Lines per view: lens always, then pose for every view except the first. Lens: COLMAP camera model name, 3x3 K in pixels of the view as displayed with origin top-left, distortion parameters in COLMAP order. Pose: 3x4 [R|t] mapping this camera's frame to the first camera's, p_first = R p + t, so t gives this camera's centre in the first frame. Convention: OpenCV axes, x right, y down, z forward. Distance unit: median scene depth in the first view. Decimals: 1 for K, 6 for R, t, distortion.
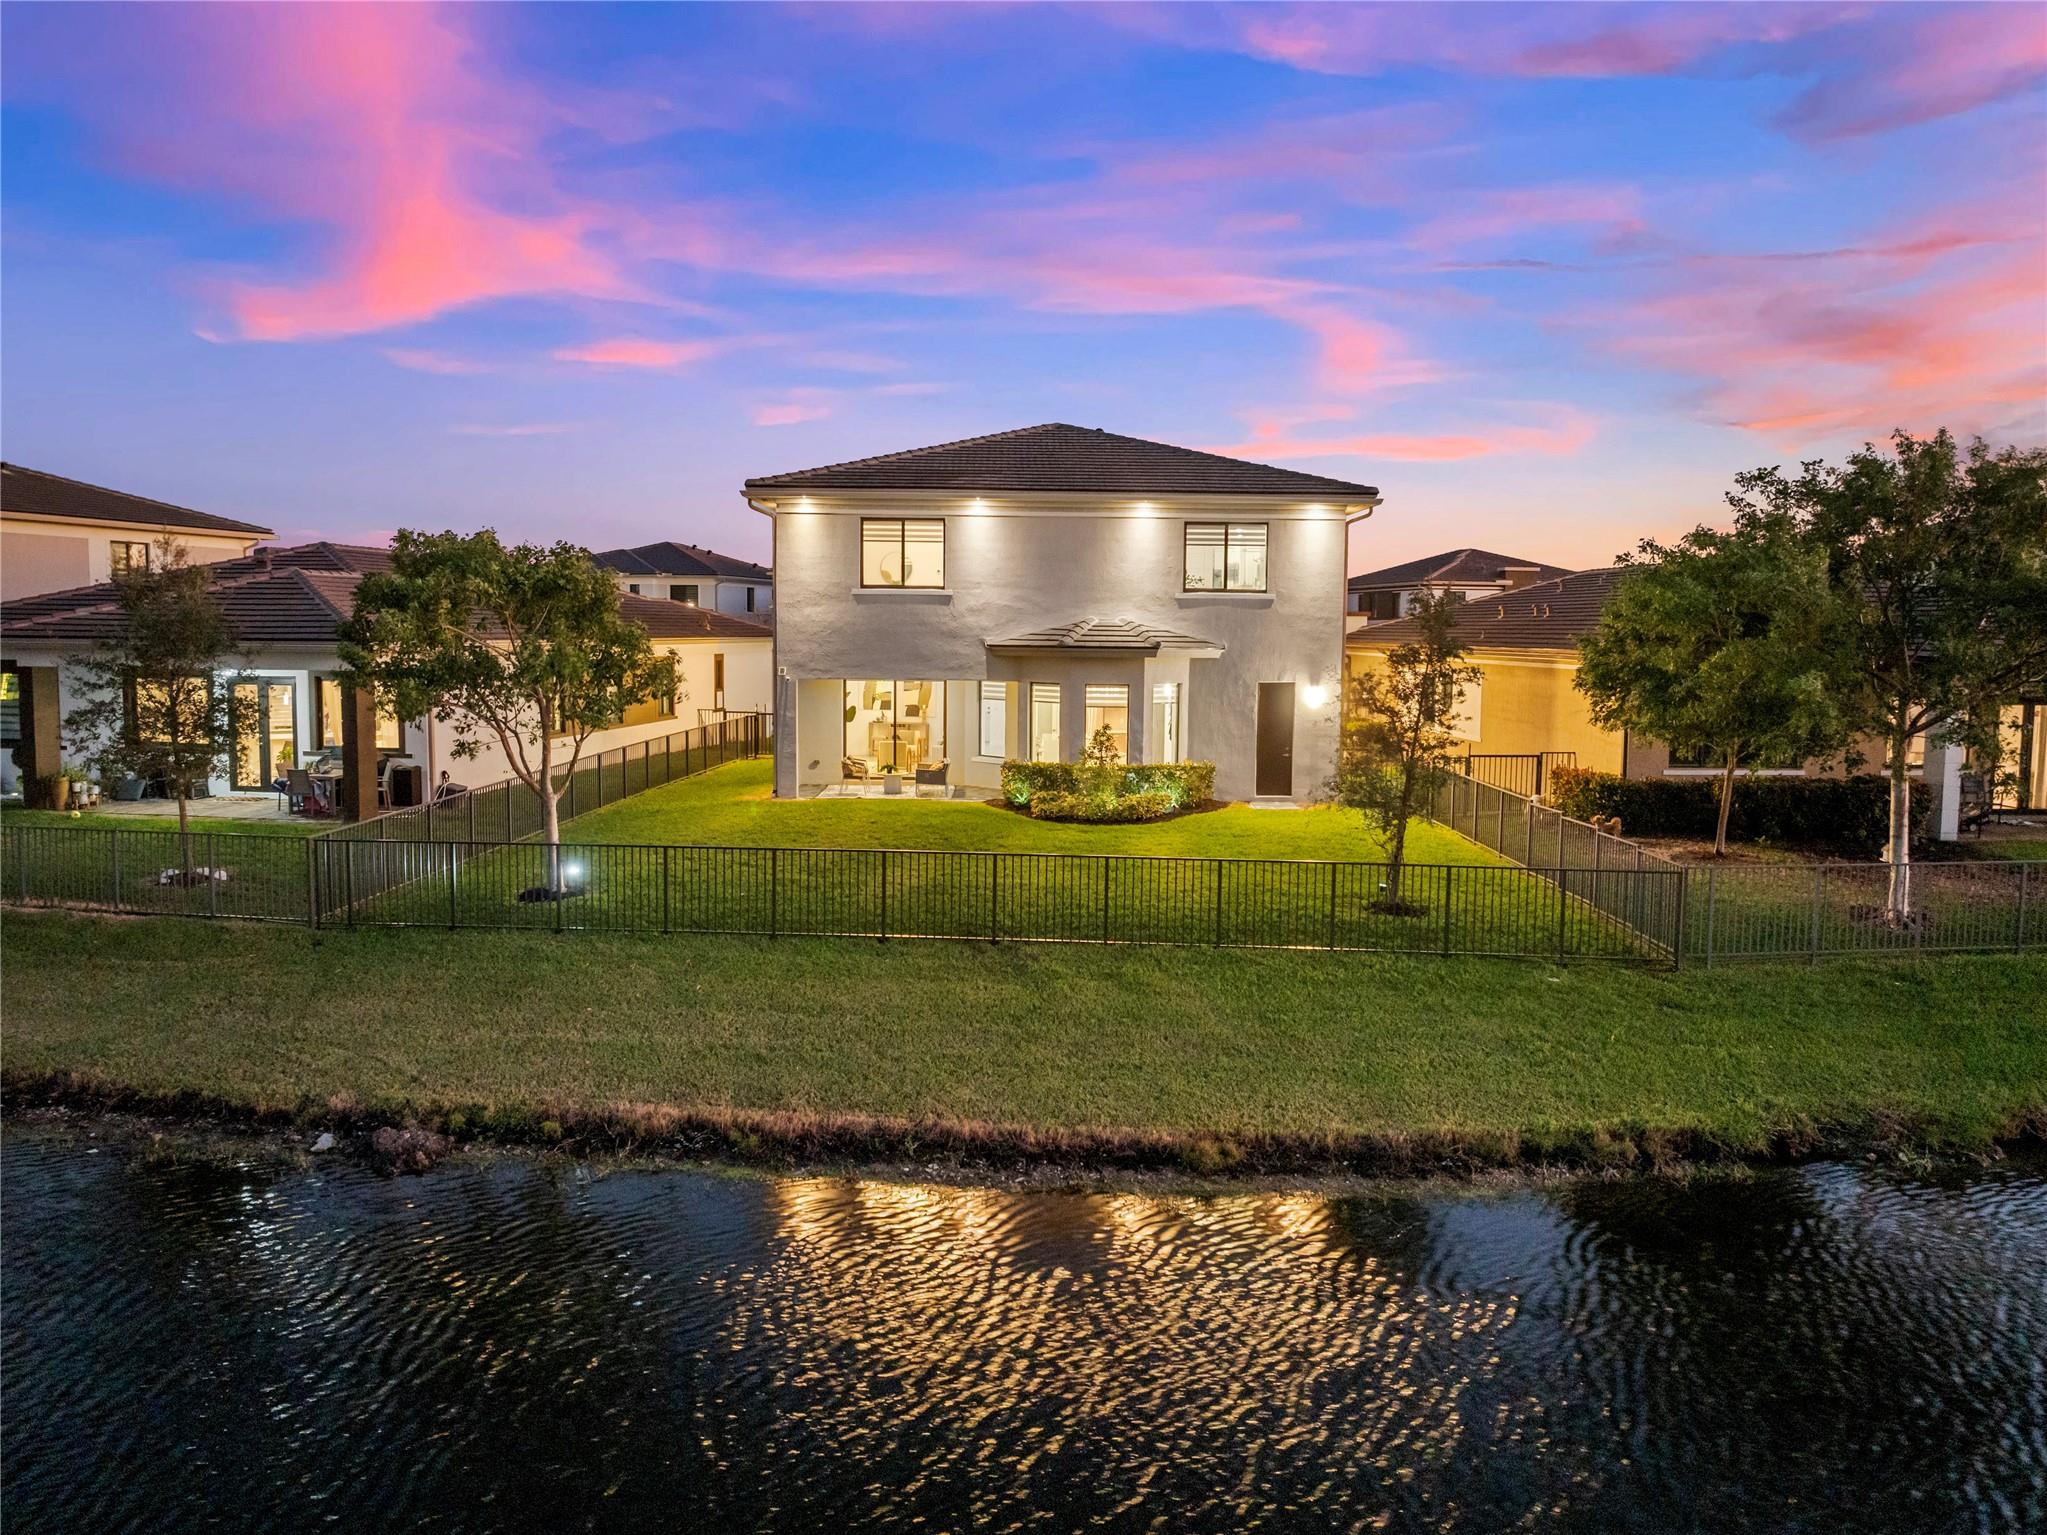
lens RADIAL K [[1486.3, 0, 1023.5], [0, 1486.3, 767.5], [0, 0, 1]] dist [-0.044139, -0.003377]
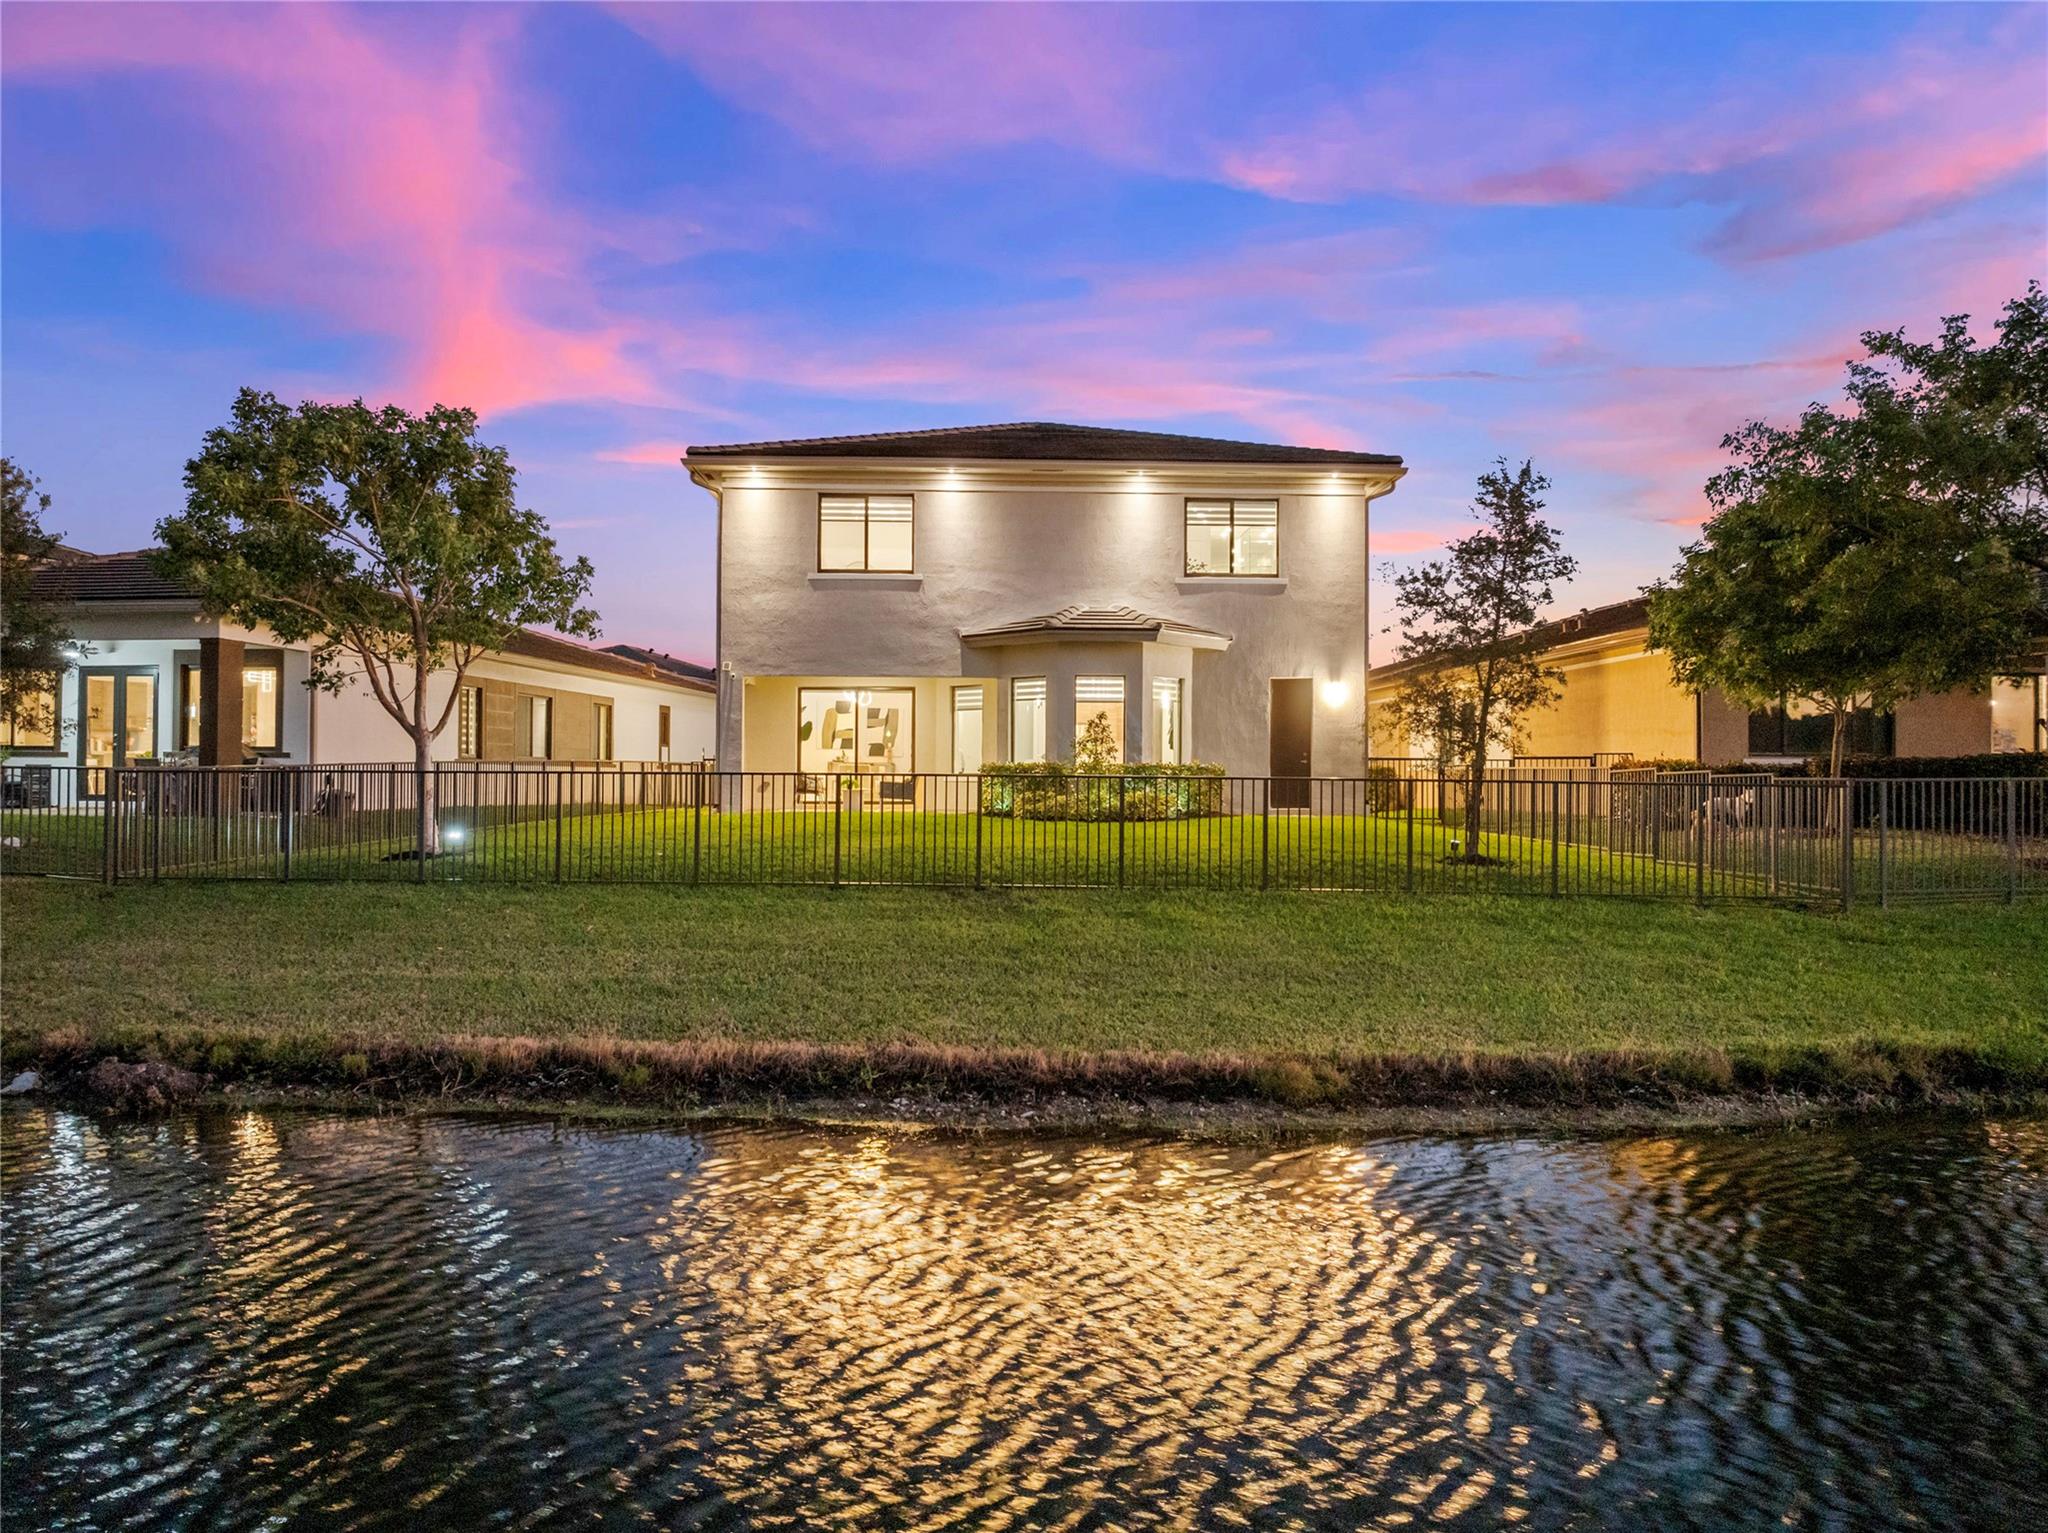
lens RADIAL K [[1487.1, 0, 1024.0], [0, 1487.1, 766.5], [0, 0, 1]] dist [-0.044139, -0.003377]
pose [[0.999713, -0.003939, 0.023623, -0.009243], [0.006373, 0.994573, -0.103842, 0.088836], [-0.023086, 0.103962, 0.994313, 0.141731]]
